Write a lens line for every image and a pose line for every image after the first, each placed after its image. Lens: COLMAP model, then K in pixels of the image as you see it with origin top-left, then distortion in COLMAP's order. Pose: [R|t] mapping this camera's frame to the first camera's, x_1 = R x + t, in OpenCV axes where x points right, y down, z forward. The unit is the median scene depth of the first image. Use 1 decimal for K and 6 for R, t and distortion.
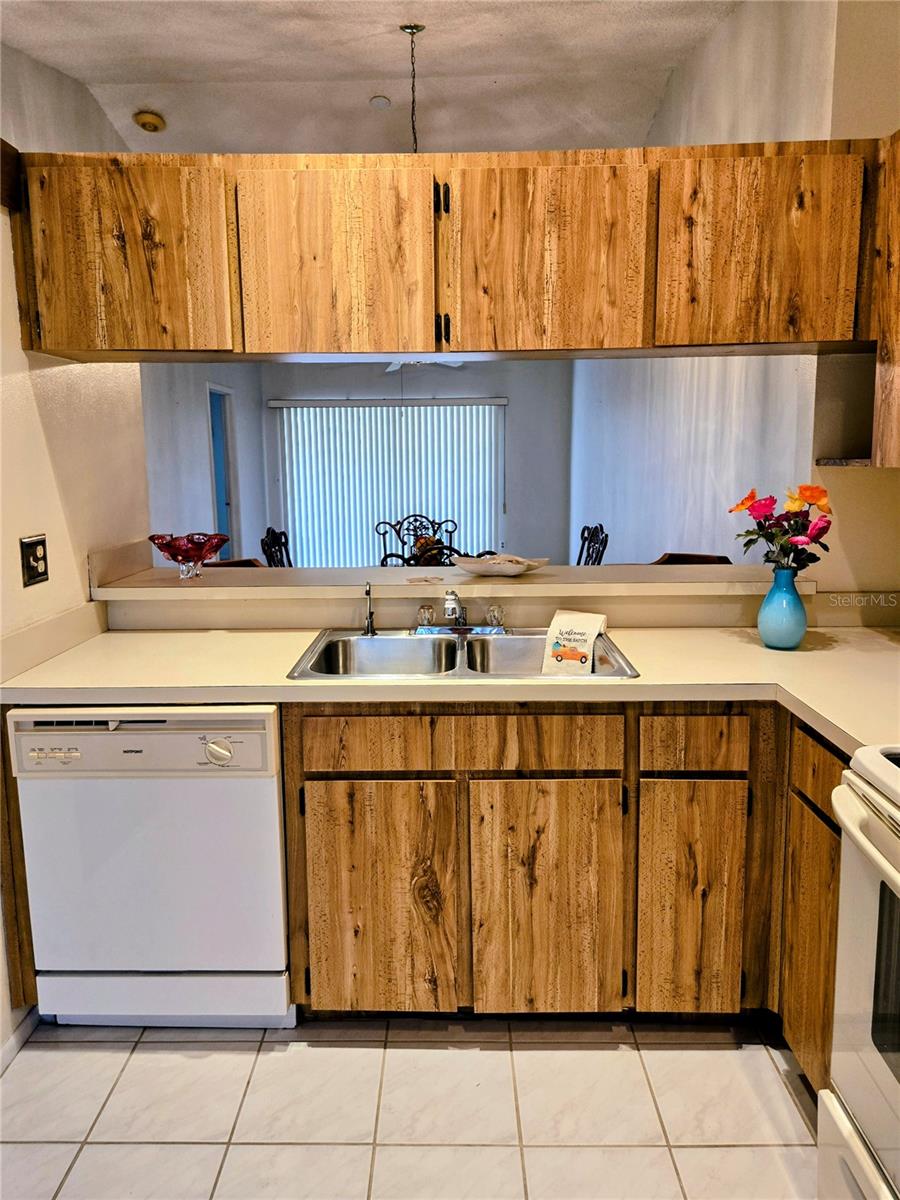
lens RADIAL K [[837.2, 0, 446.9], [0, 837.2, 578.2], [0, 0, 1]] dist [0.082885, -0.077954]
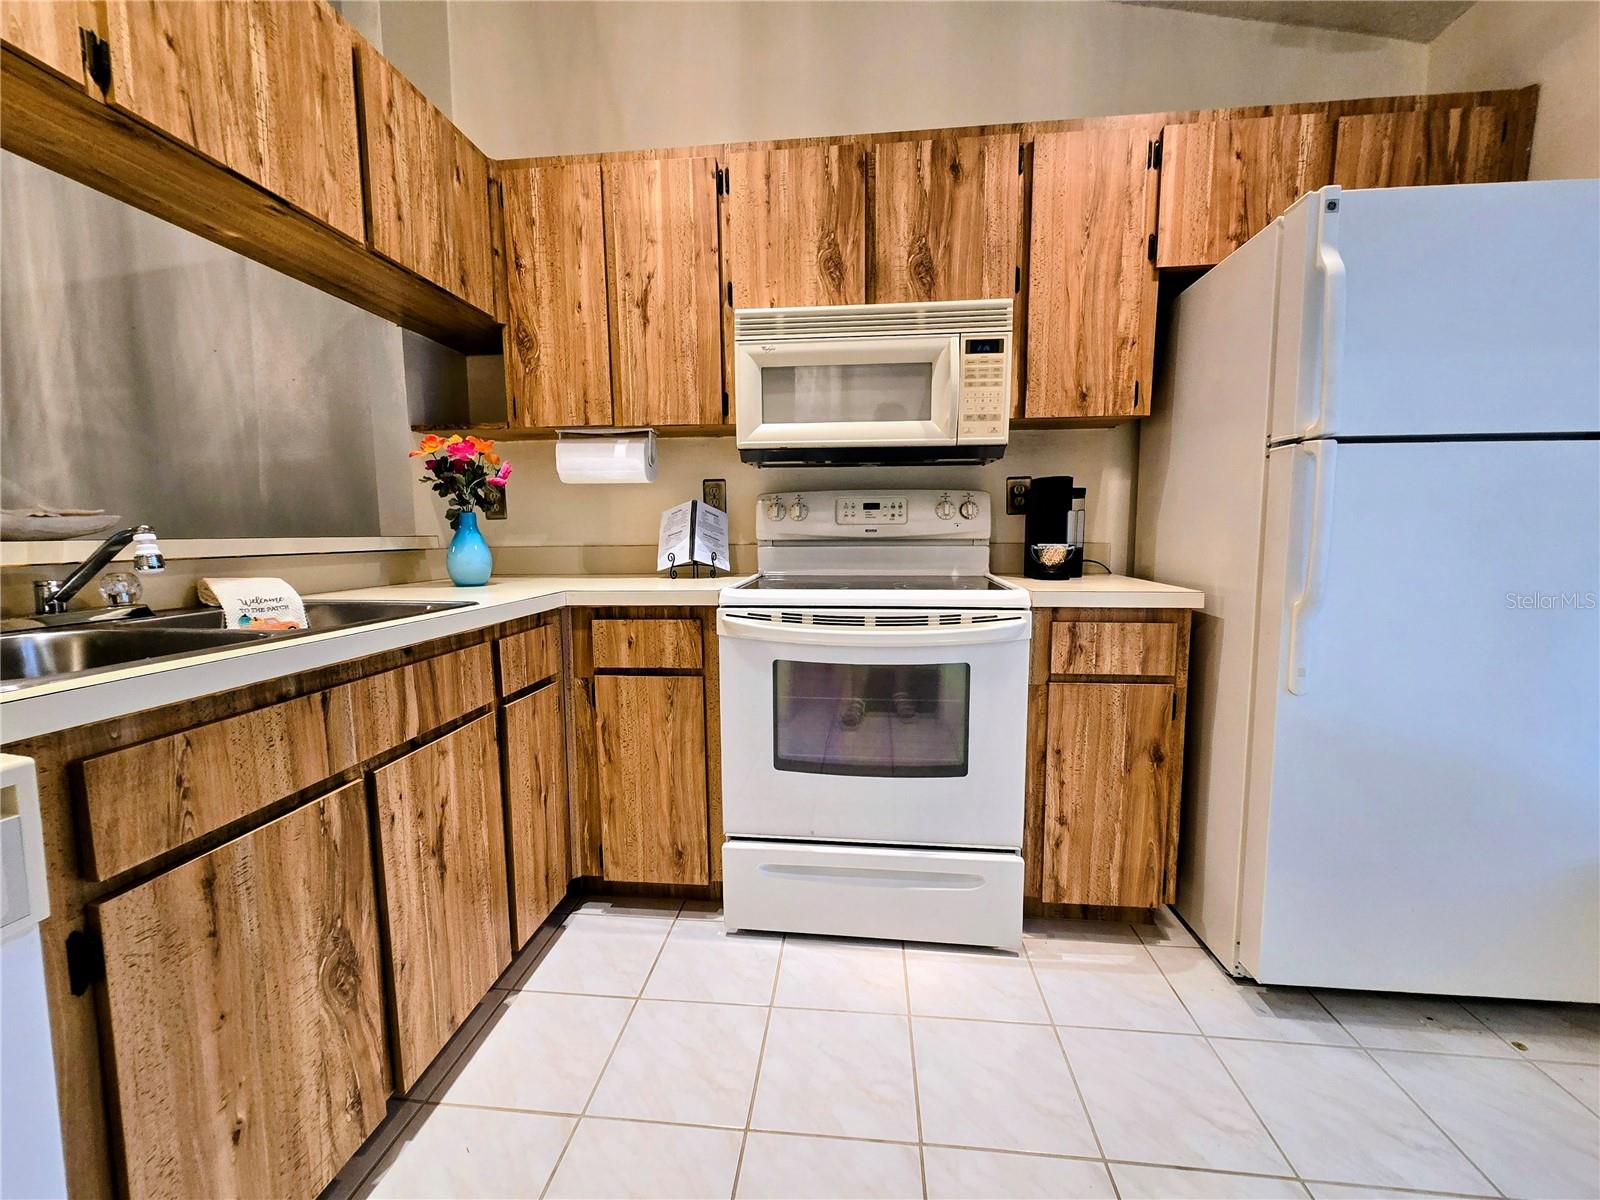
lens RADIAL K [[654.4, 0, 795.0], [0, 654.4, 599.3], [0, 0, 1]] dist [-0.001929, 0.000027]
pose [[0.091280, -0.092066, 0.991560, -0.438761], [0.149866, 0.985647, 0.077721, 0.104438], [-0.984484, 0.141506, 0.103768, 0.551263]]
